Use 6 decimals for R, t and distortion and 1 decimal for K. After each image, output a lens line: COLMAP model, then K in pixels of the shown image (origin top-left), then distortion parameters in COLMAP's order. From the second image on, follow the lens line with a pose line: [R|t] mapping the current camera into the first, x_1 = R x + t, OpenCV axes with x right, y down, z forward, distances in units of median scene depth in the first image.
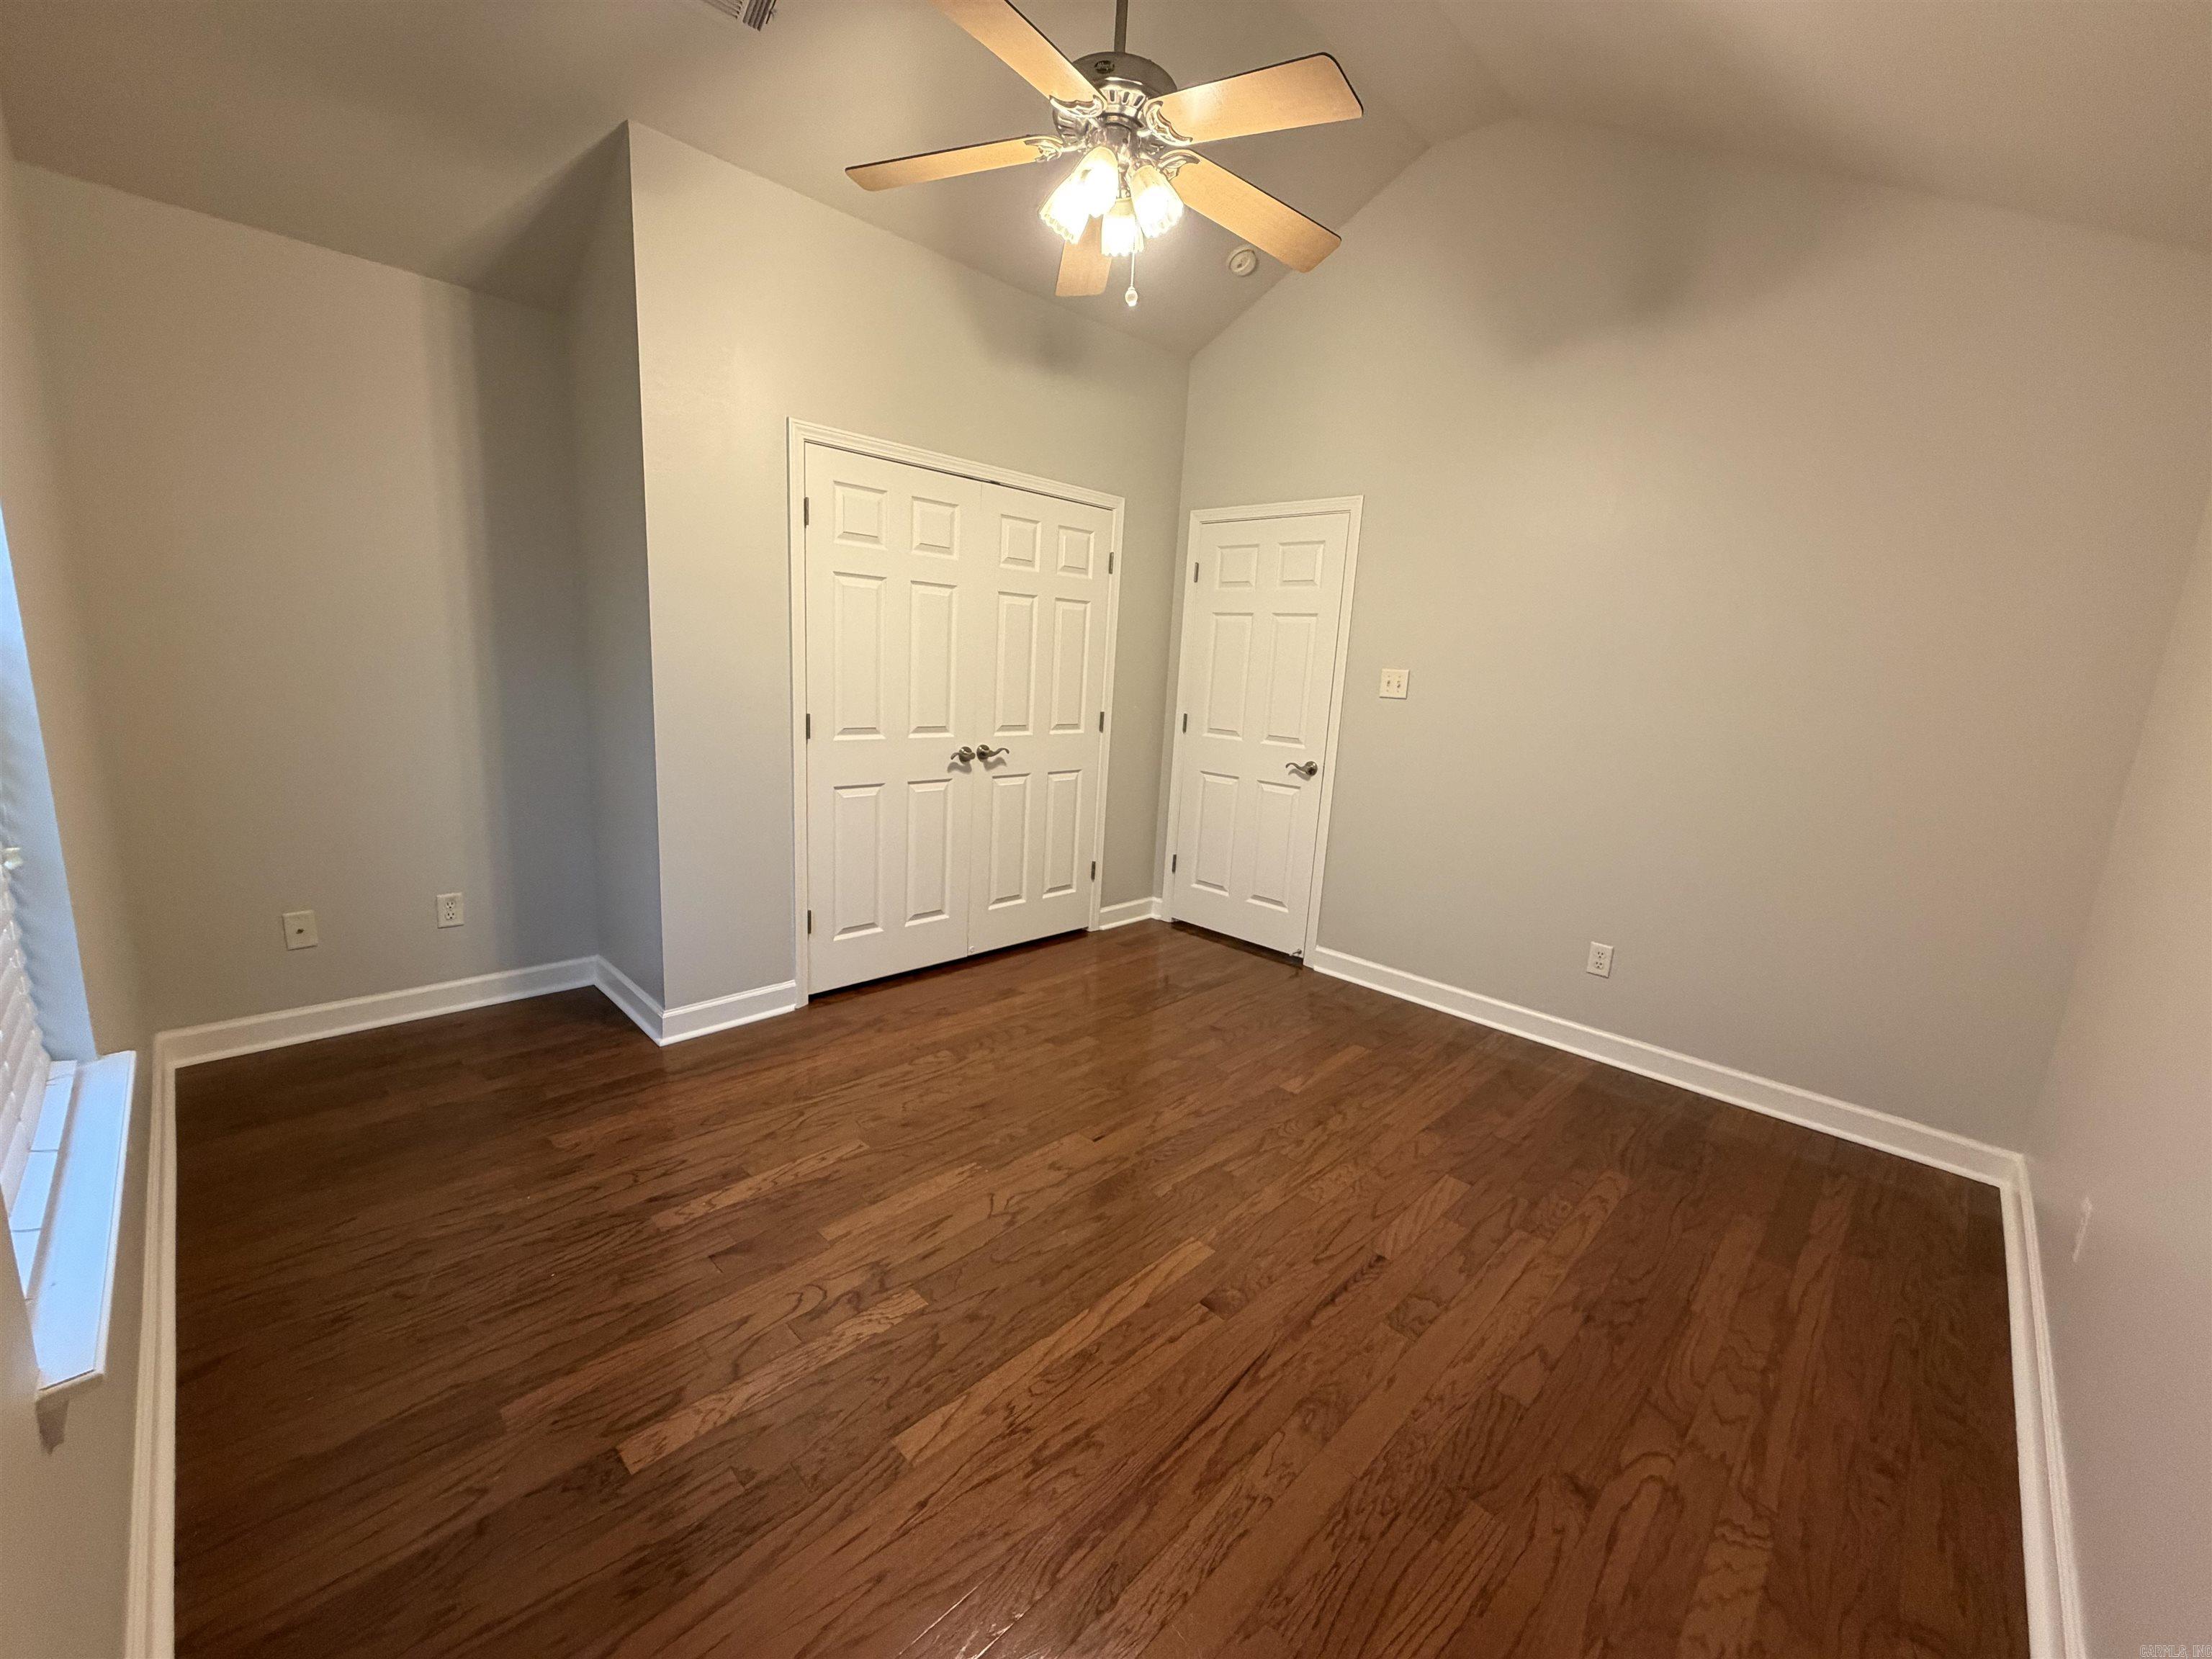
lens RADIAL K [[880.3, 0, 1102.0], [0, 880.3, 826.5], [0, 0, 1]] dist [0.000045, -0.000244]
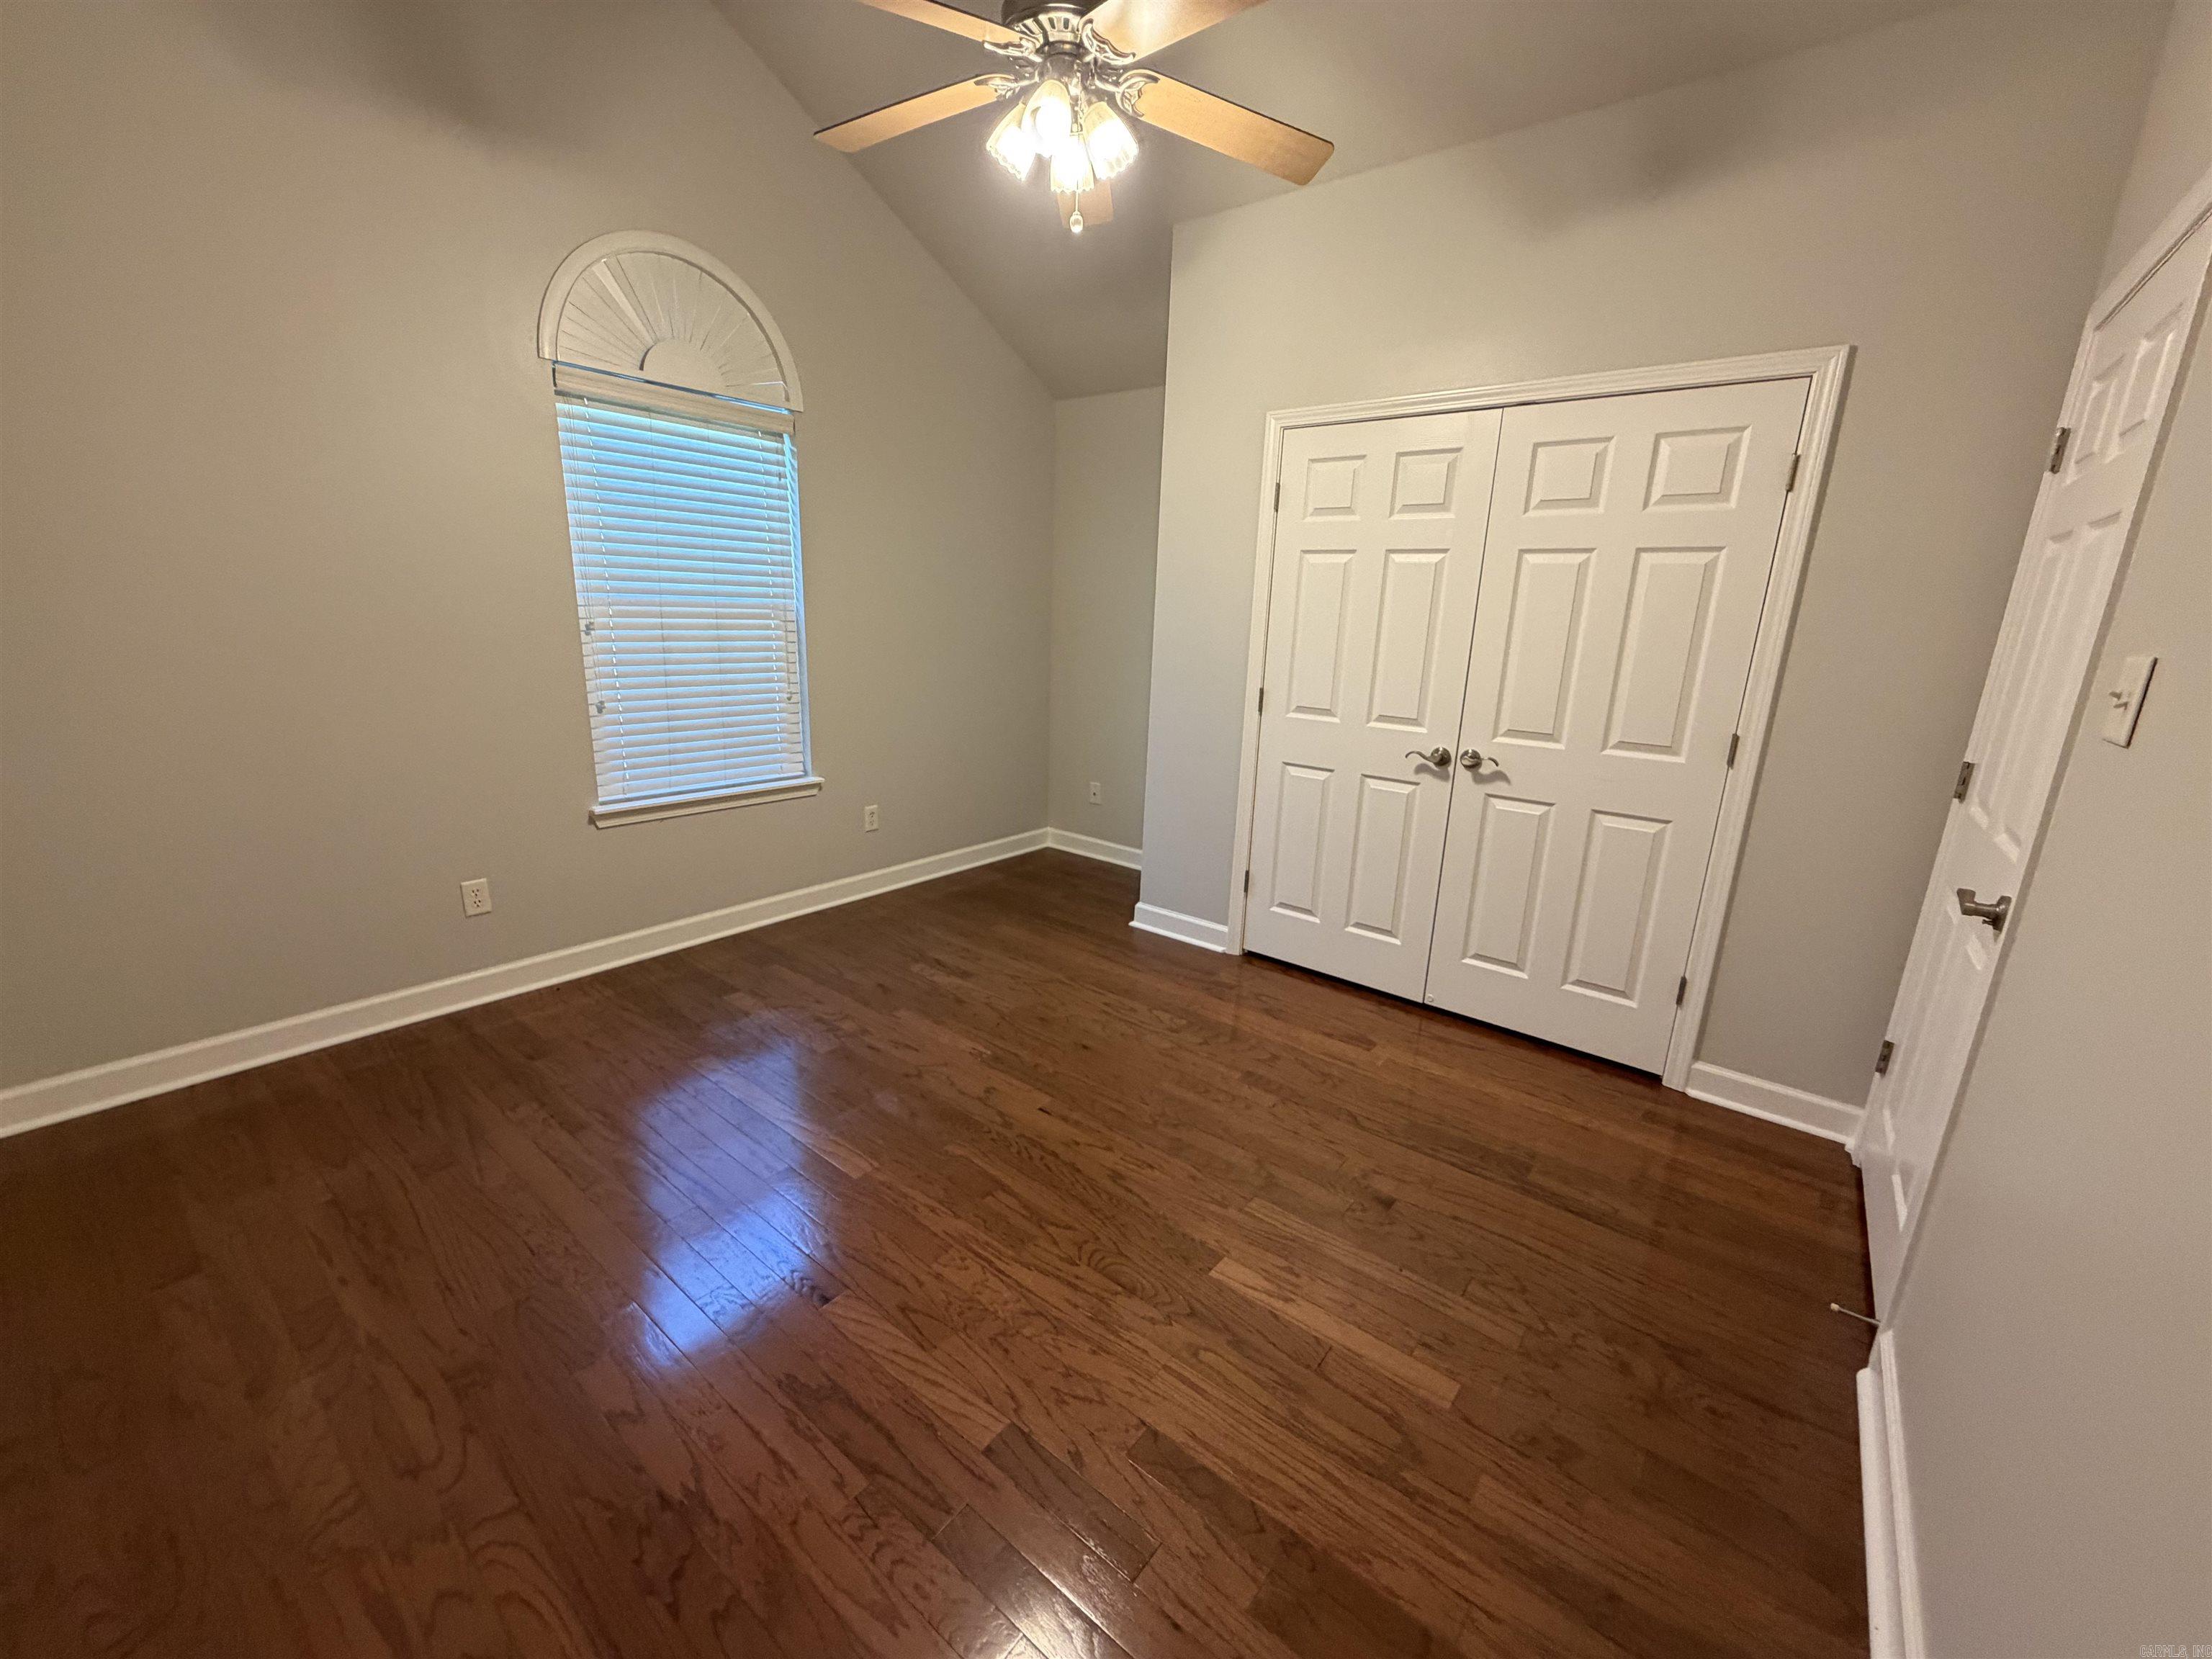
lens RADIAL K [[880.3, 0, 1104.2], [0, 880.3, 829.5], [0, 0, 1]] dist [0.000045, -0.000244]
pose [[0.106054, 0.197547, -0.974540, 0.805027], [-0.217488, 0.960945, 0.171123, -0.116199], [0.970284, 0.193802, 0.144877, 0.773219]]
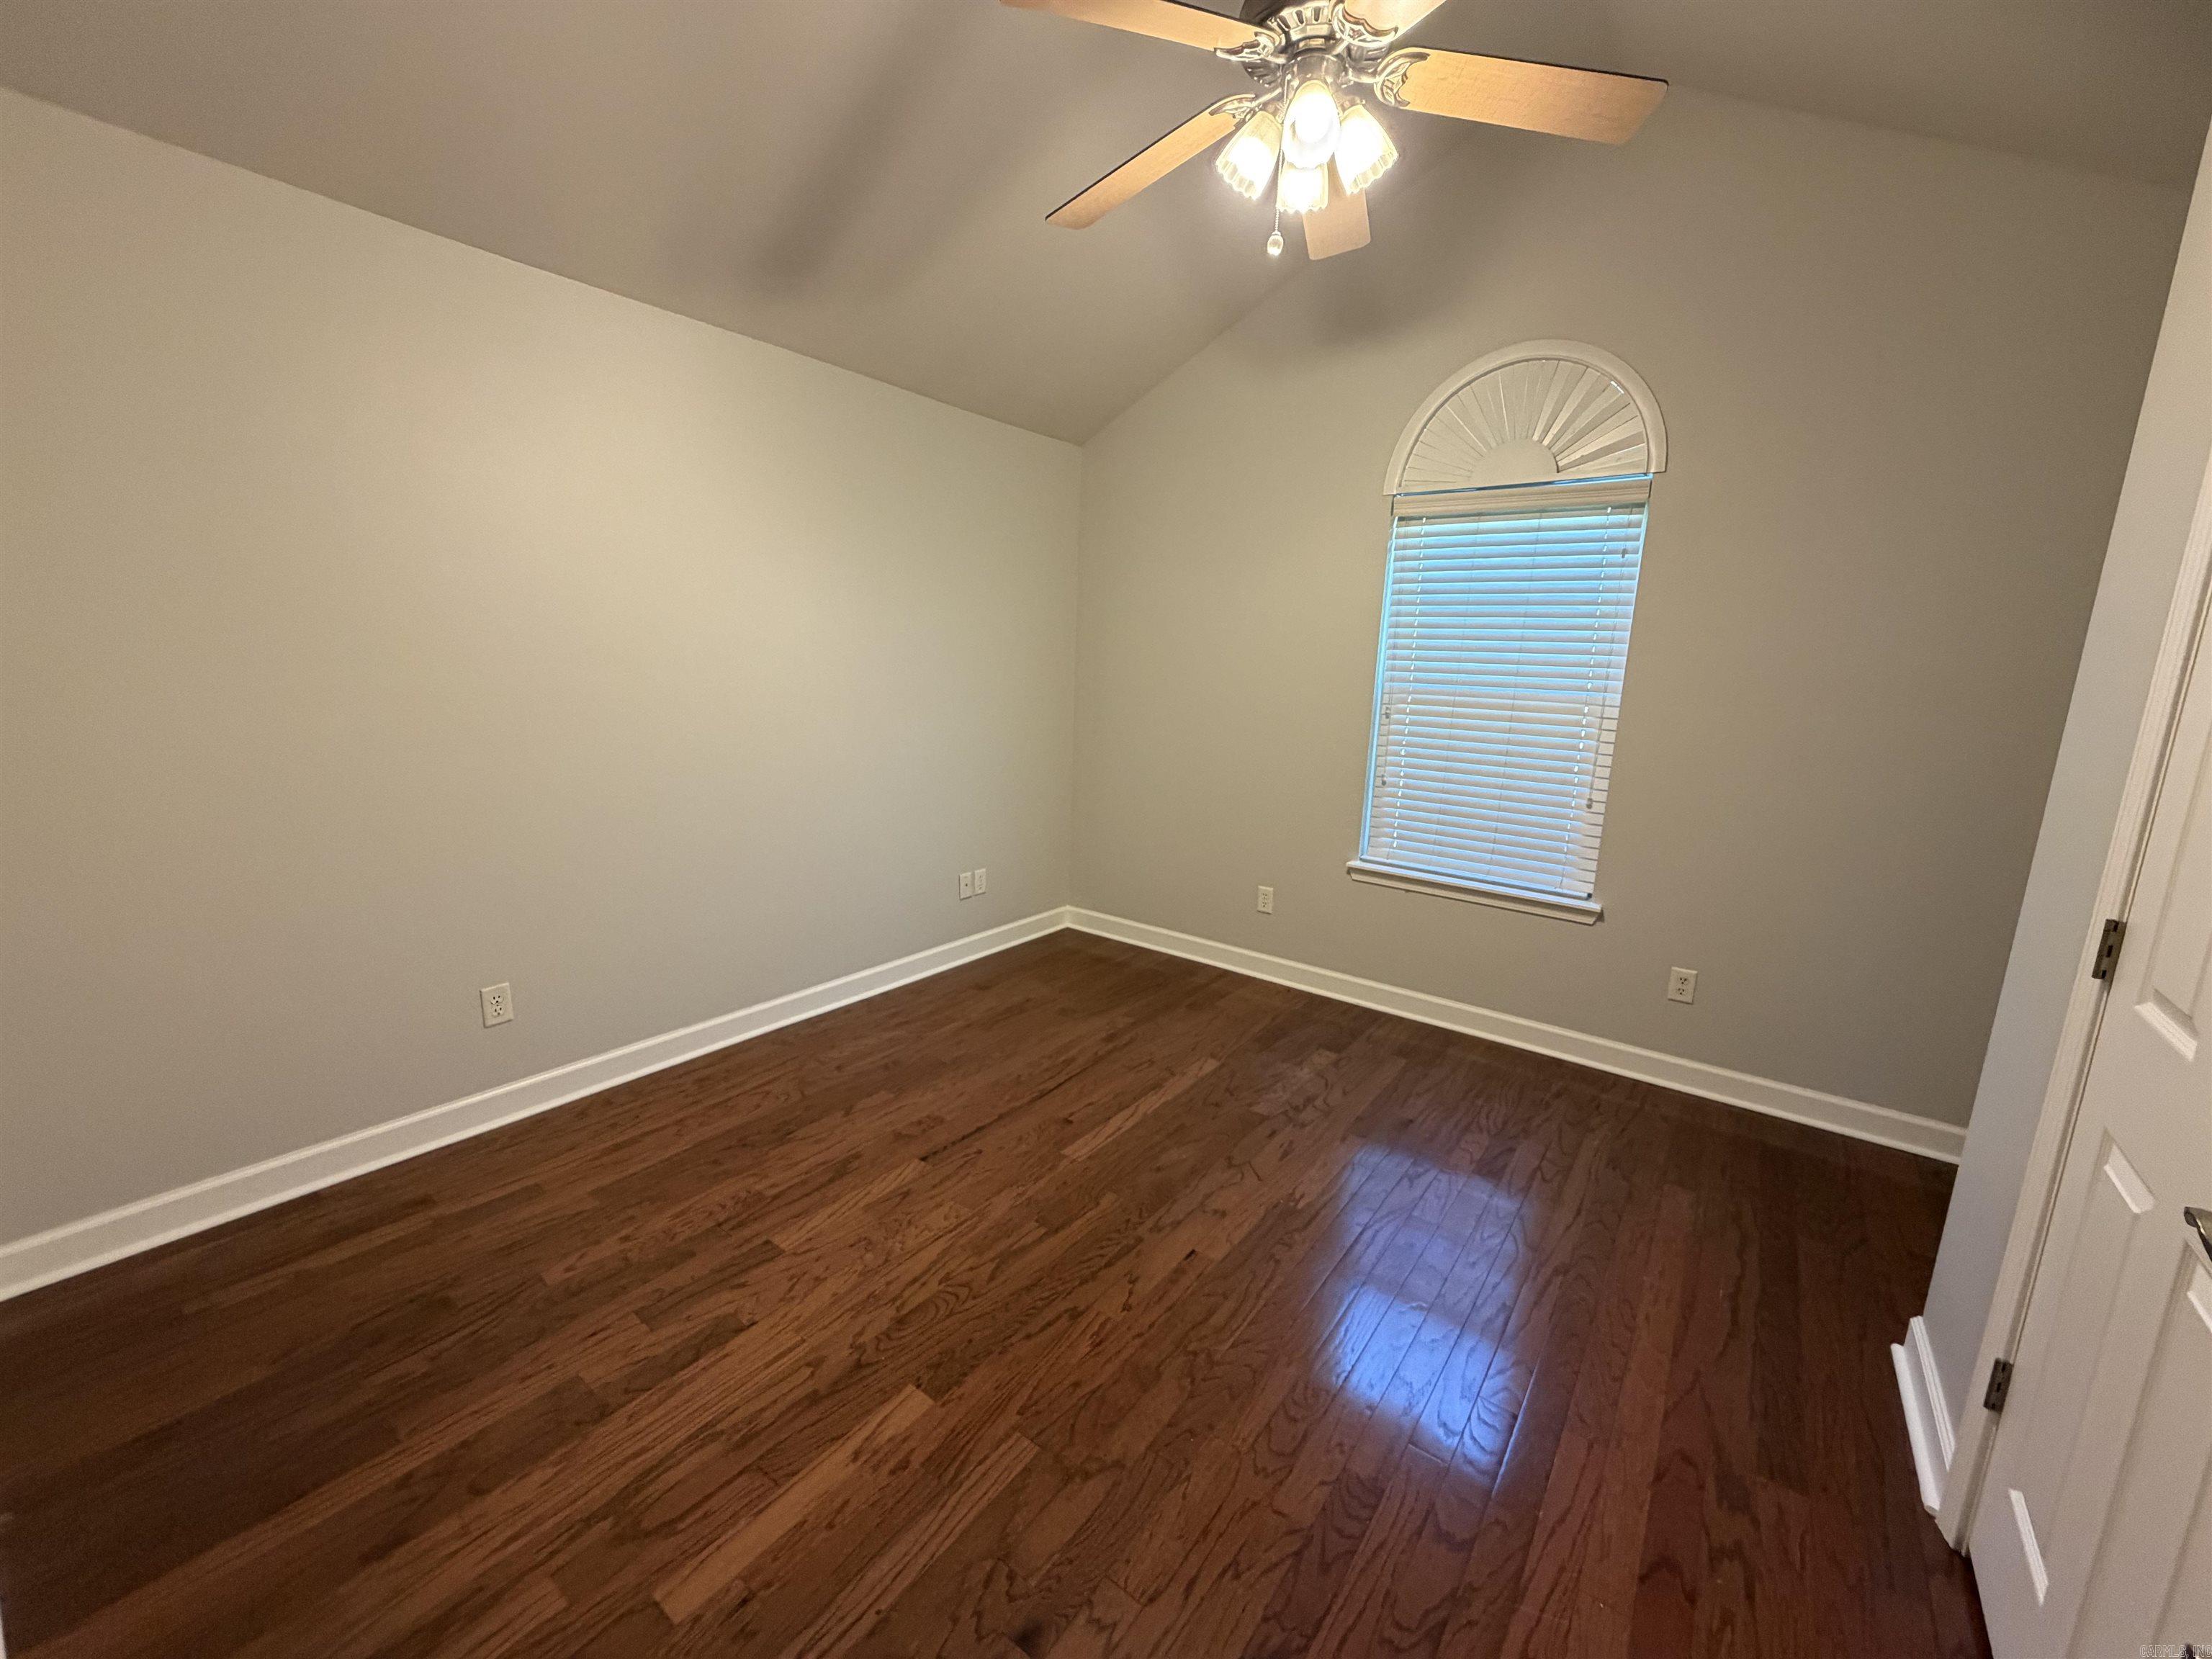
lens RADIAL K [[880.3, 0, 1106.2], [0, 880.3, 835.1], [0, 0, 1]] dist [0.000045, -0.000244]
pose [[-0.986394, -0.061296, -0.152544, 0.207003], [-0.114316, 0.922575, 0.368492, -0.289685], [0.118146, 0.380917, -0.917030, 1.449431]]
